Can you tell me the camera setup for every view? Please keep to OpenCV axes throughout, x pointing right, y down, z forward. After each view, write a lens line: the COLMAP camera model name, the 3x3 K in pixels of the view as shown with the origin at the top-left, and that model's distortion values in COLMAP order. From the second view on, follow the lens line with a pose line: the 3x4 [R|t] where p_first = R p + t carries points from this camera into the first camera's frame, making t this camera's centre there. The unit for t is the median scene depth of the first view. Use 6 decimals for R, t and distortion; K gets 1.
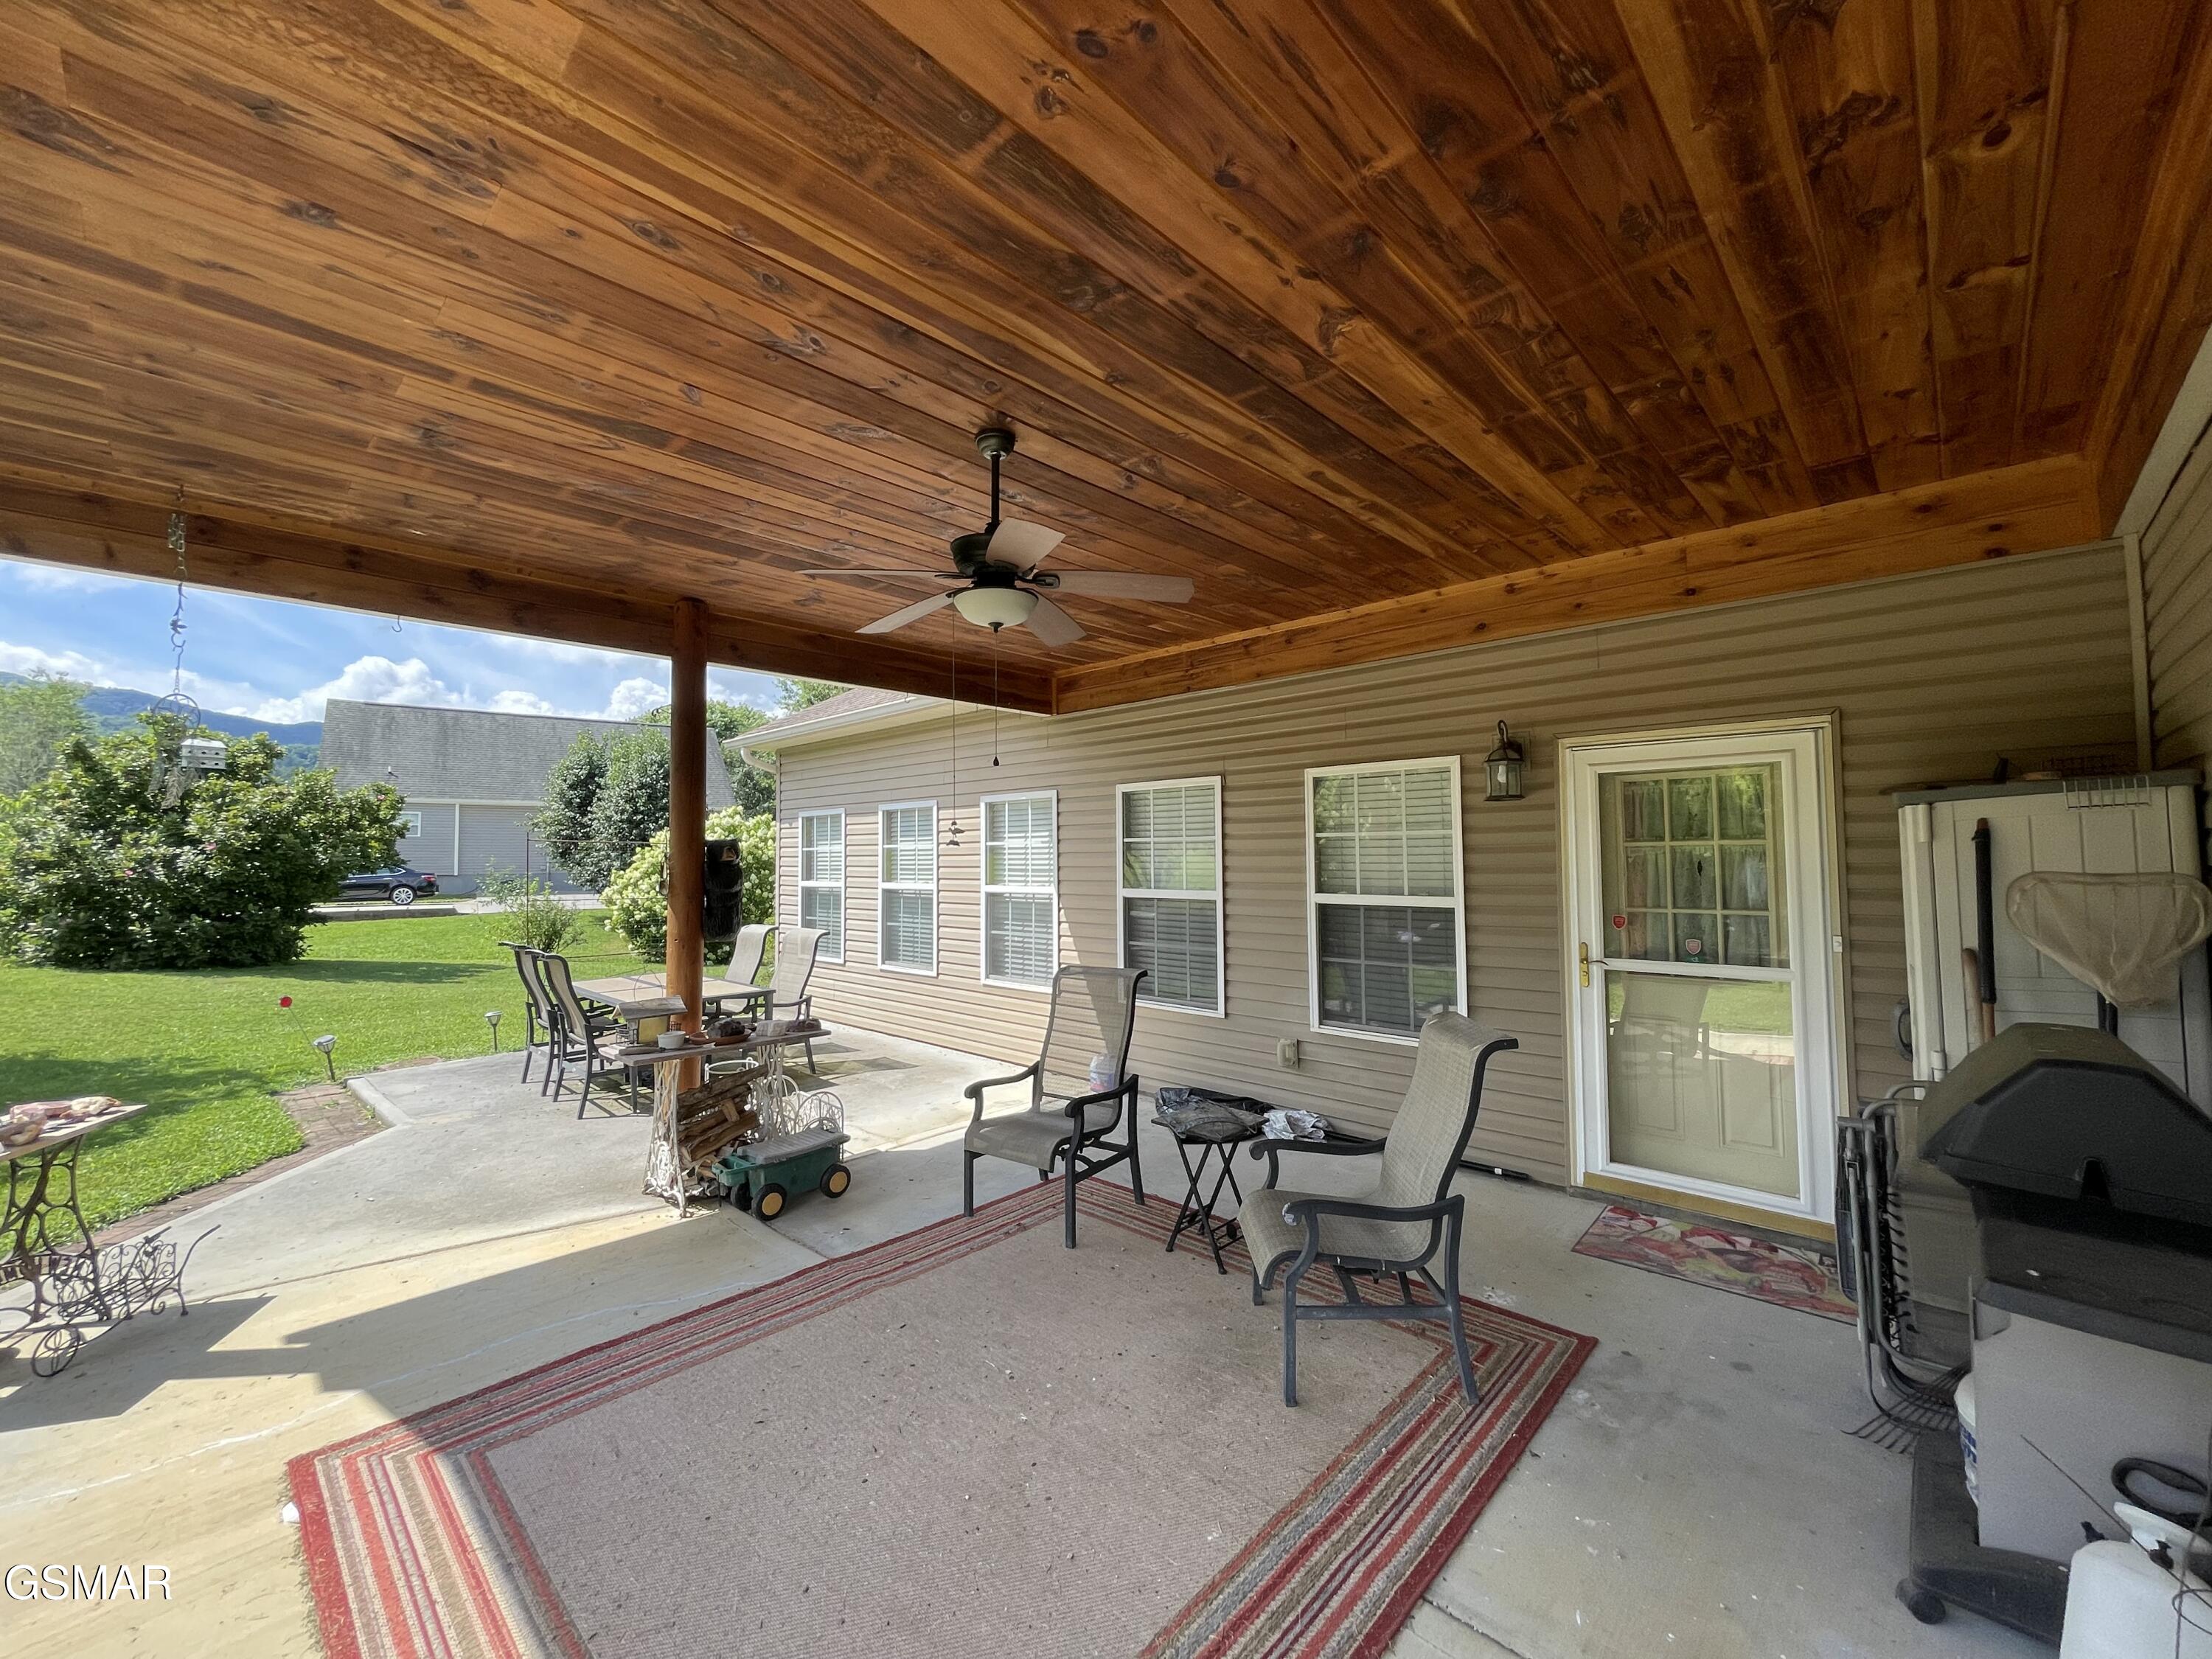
lens RADIAL K [[890.9, 0, 1091.4], [0, 890.9, 827.9], [0, 0, 1]] dist [-0.001605, -0.000082]
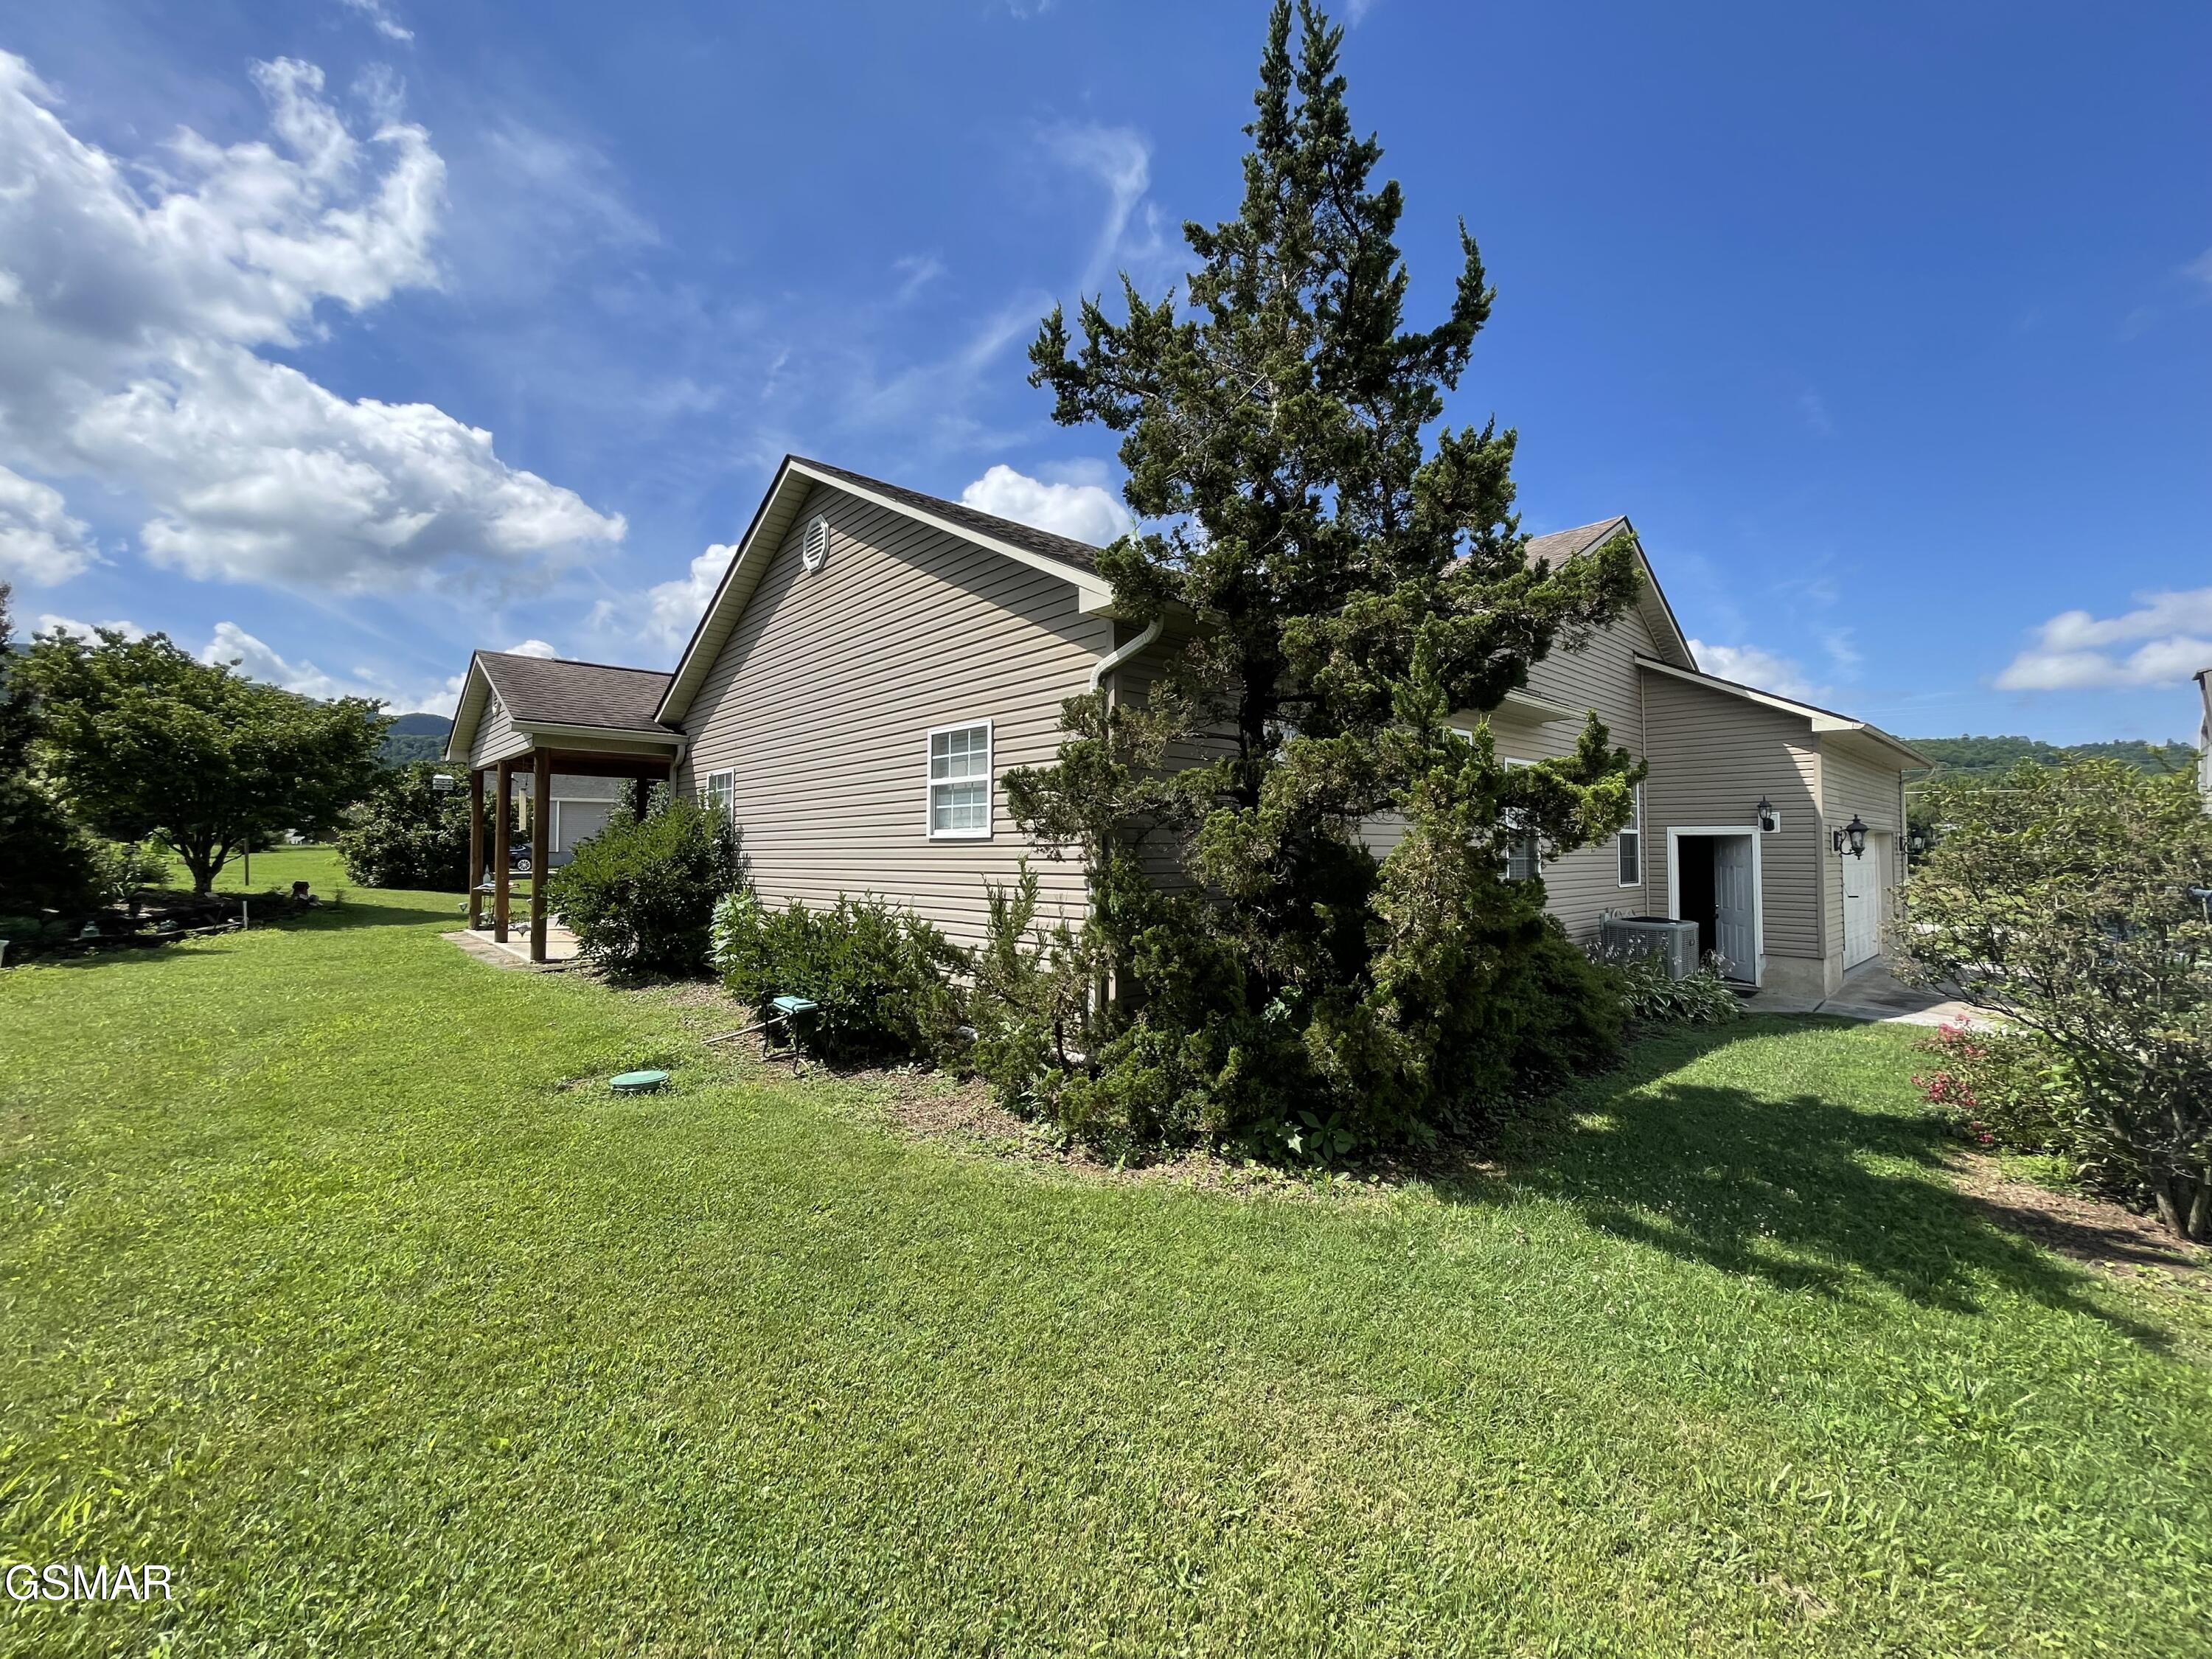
lens RADIAL K [[890.9, 0, 1103.2], [0, 890.9, 836.5], [0, 0, 1]] dist [-0.001605, -0.000082]
pose [[0.998224, -0.001008, -0.059568, 1.081189], [0.002900, 0.999494, 0.031684, -0.043585], [0.059506, -0.031801, 0.997721, -1.674943]]
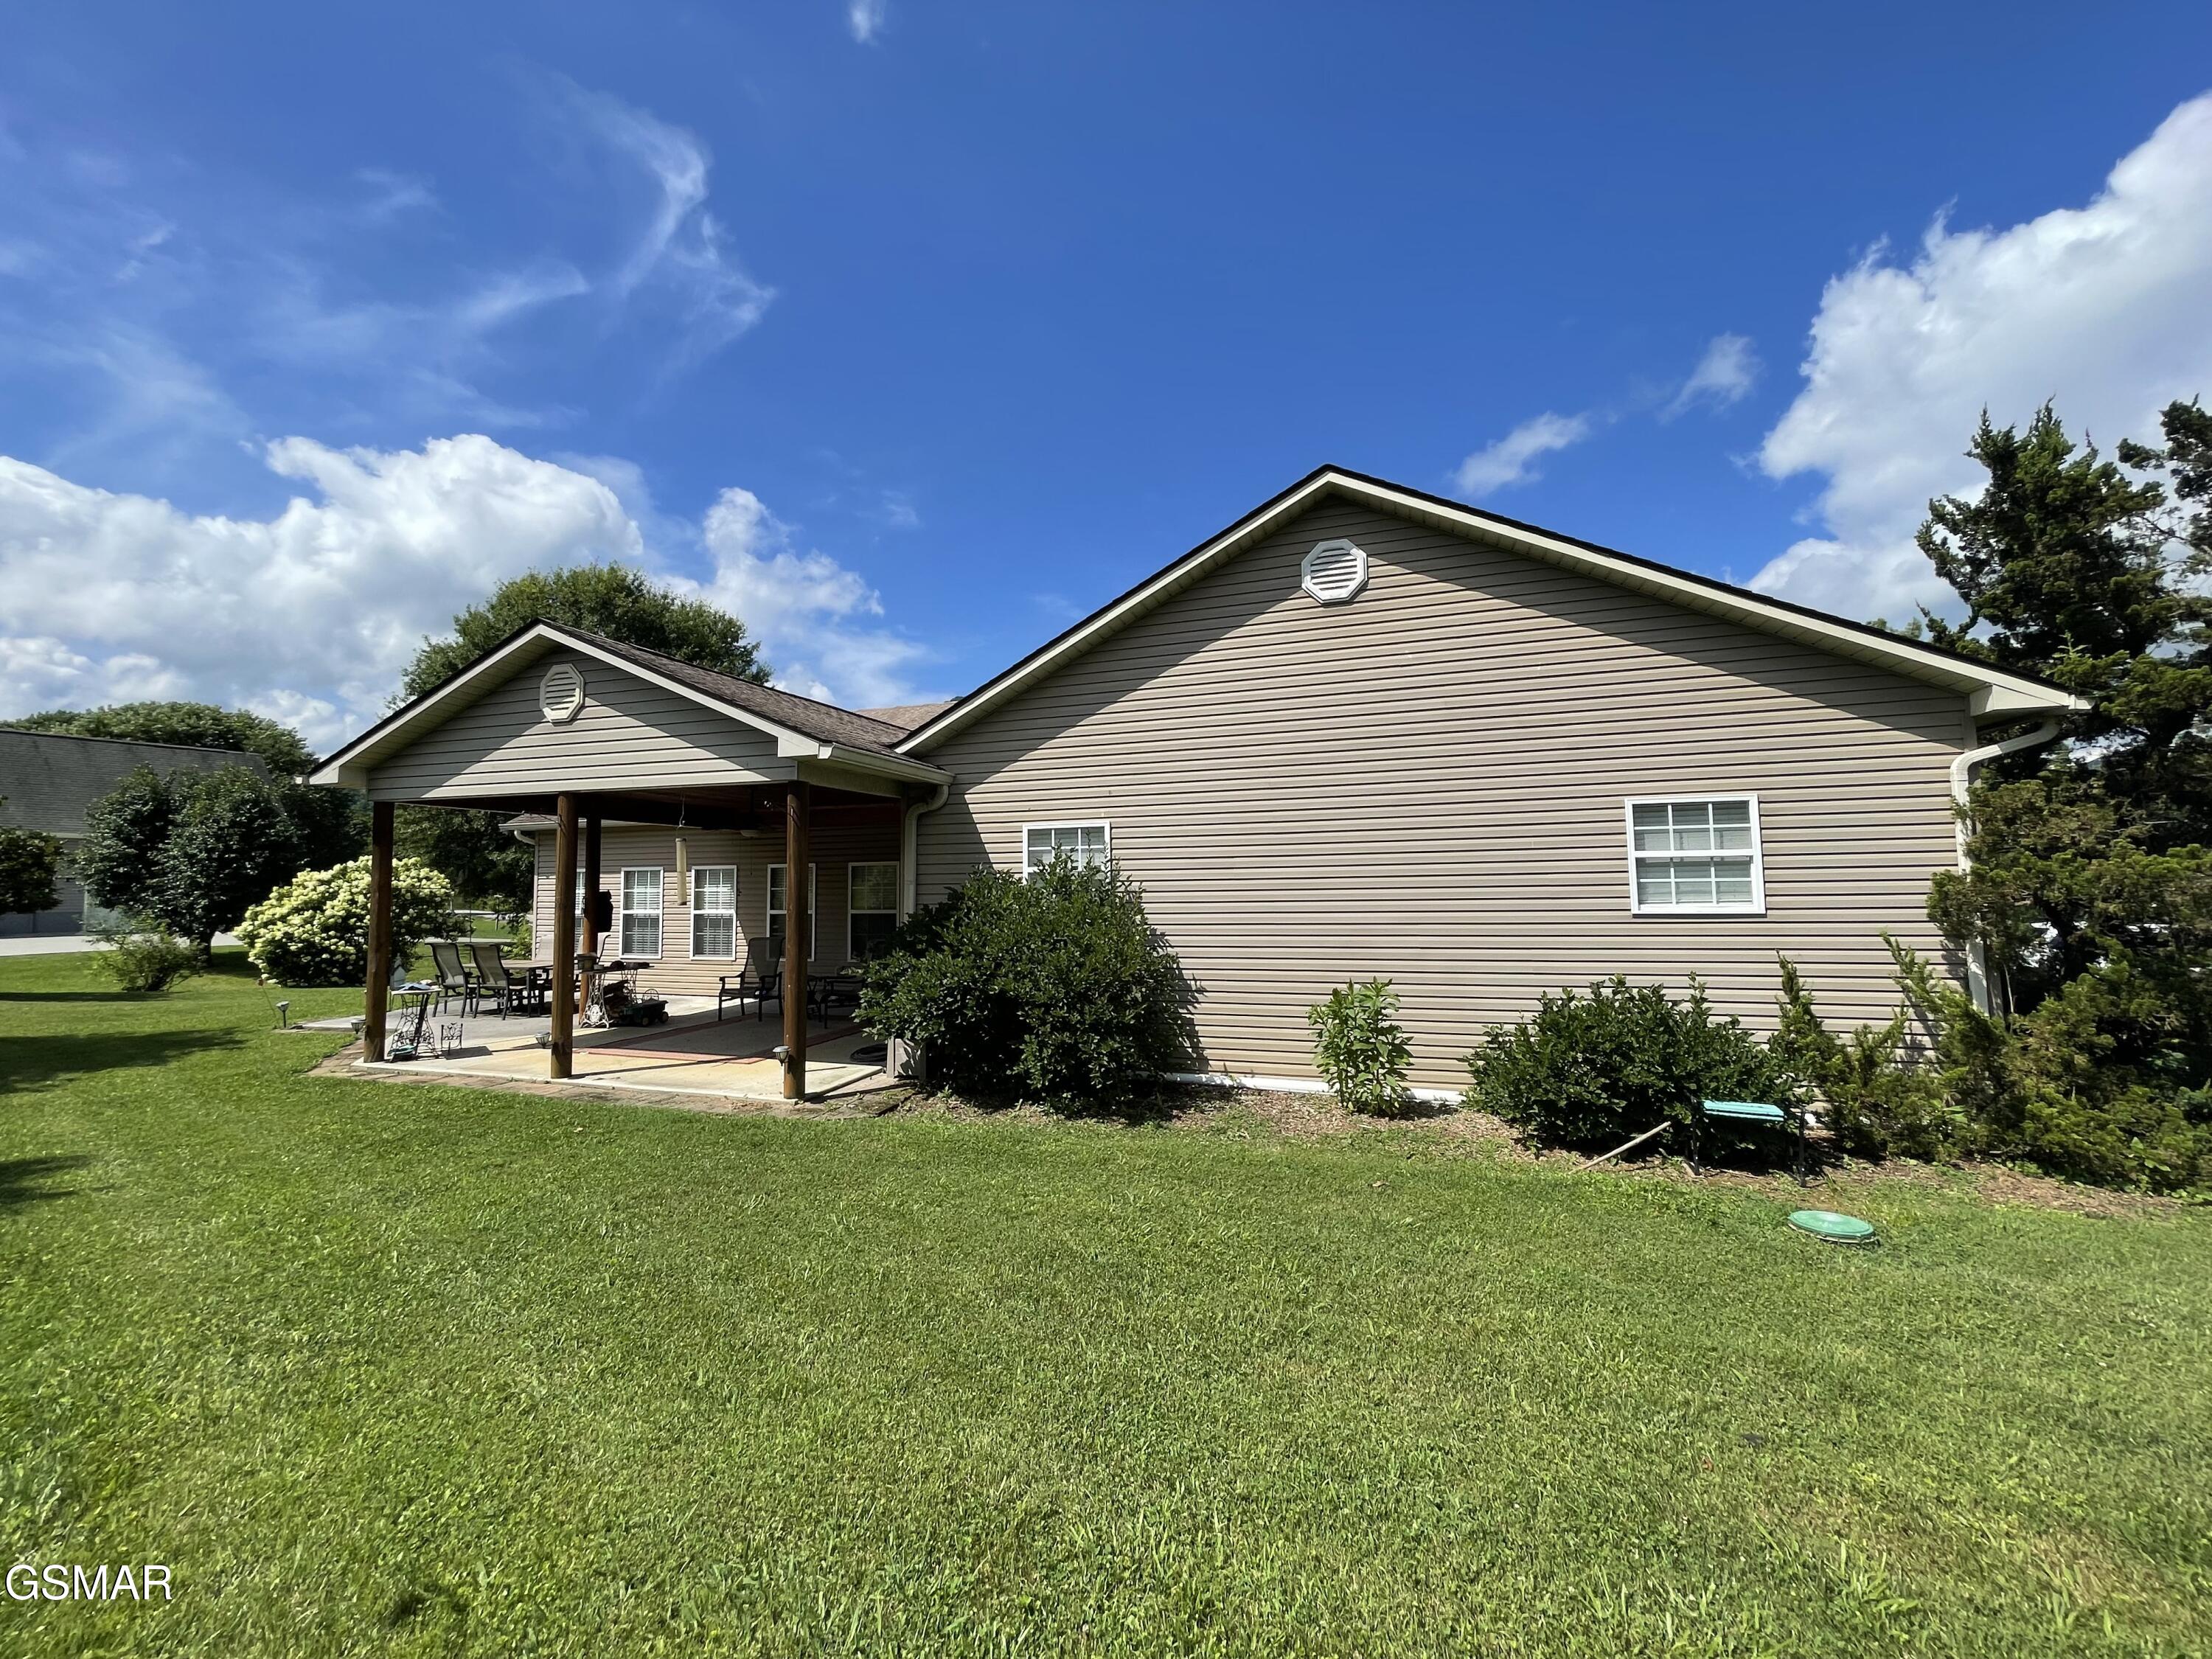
lens RADIAL K [[890.9, 0, 1118.8], [0, 890.9, 815.8], [0, 0, 1]] dist [-0.001605, -0.000082]
pose [[0.899925, 0.025907, 0.435275, -0.140409], [-0.007315, 0.998990, -0.044335, -0.069203], [-0.435984, 0.036714, 0.899205, -1.270300]]
